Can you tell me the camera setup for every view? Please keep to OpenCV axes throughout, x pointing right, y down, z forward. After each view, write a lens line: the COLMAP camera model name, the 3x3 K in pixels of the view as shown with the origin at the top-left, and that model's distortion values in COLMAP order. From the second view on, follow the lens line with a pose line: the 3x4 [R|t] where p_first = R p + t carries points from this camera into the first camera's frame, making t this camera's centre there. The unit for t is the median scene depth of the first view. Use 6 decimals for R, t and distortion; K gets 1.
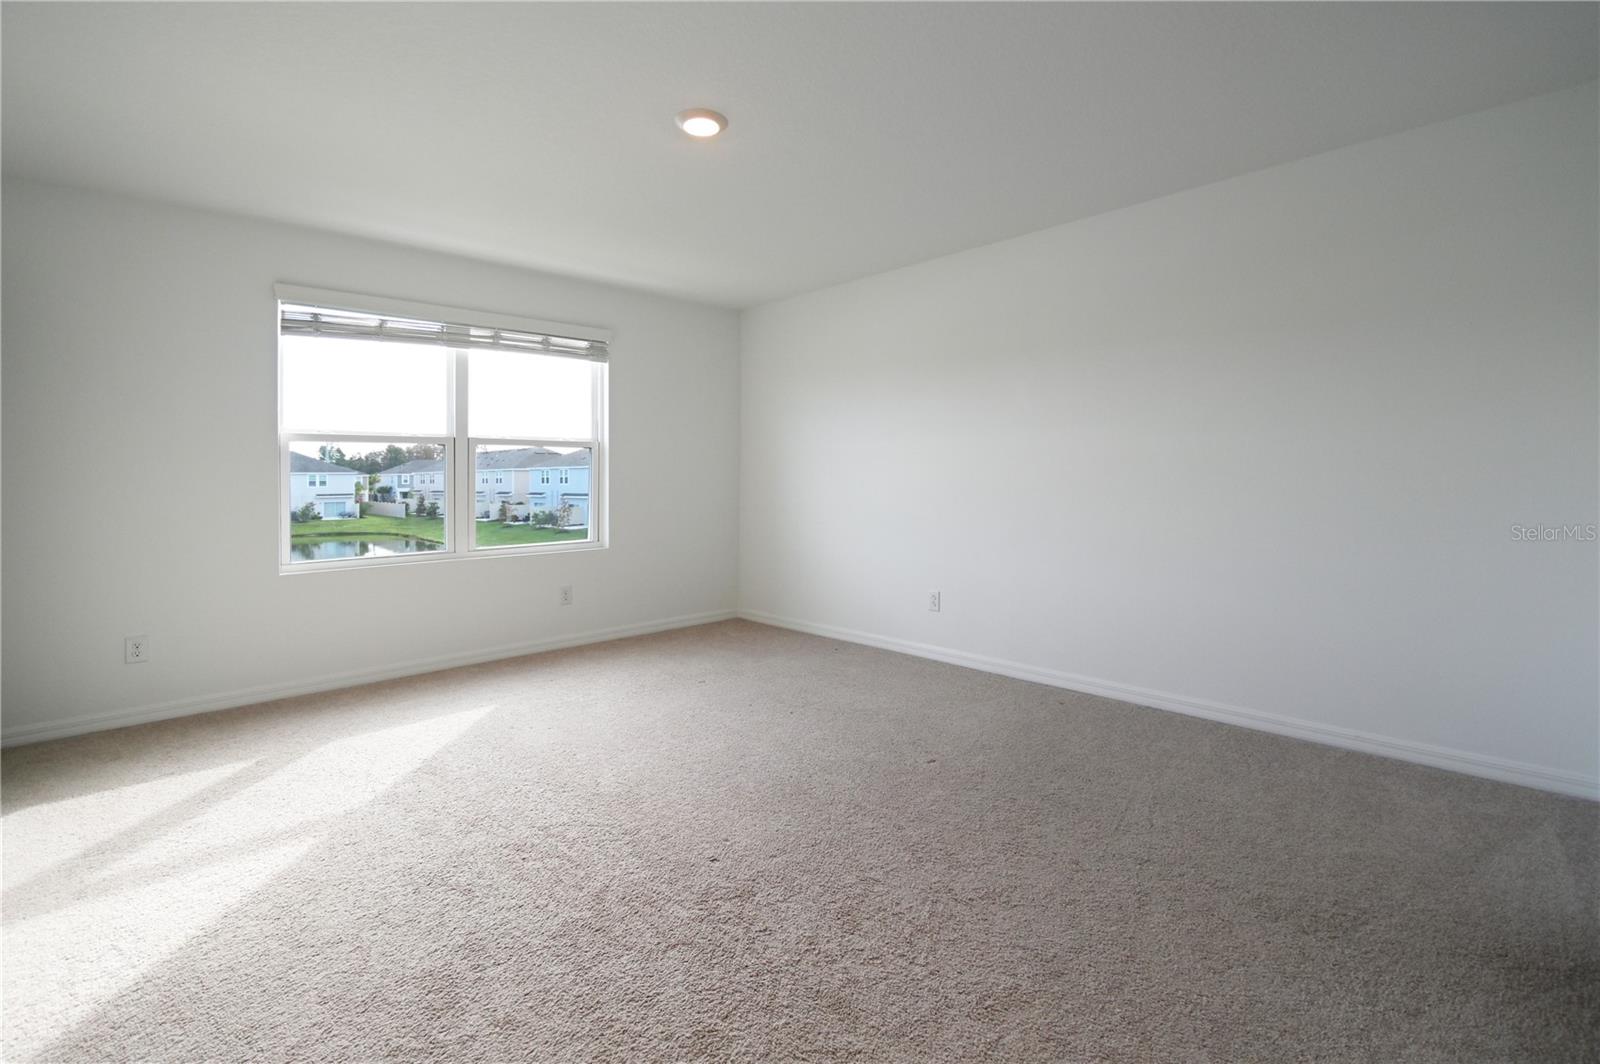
lens RADIAL K [[773.8, 0, 800.0], [0, 773.8, 532.0], [0, 0, 1]] dist [-0.000019, -0.000050]
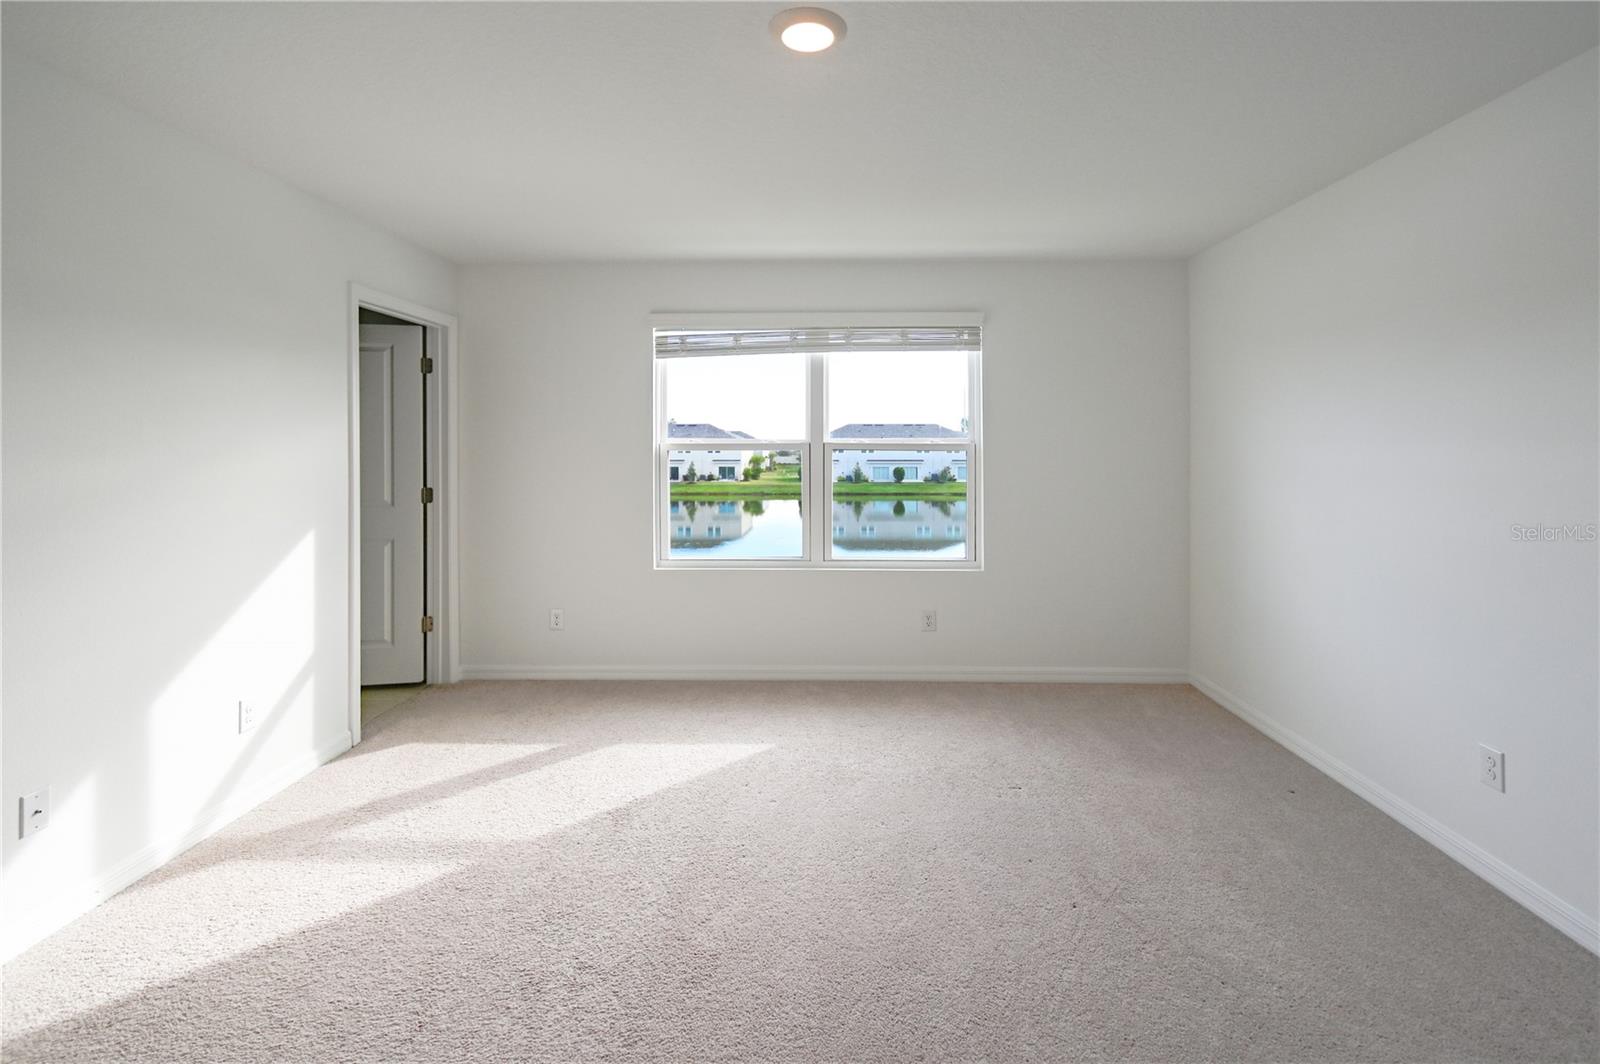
lens RADIAL K [[746.7, 0, 802.8], [0, 746.7, 442.1], [0, 0, 1]] dist [-0.000095, -0.000548]
pose [[0.694706, 0.007142, -0.719259, 0.257853], [-0.056642, 0.997389, -0.044804, -0.093264], [0.717060, 0.071866, 0.693296, 0.398302]]
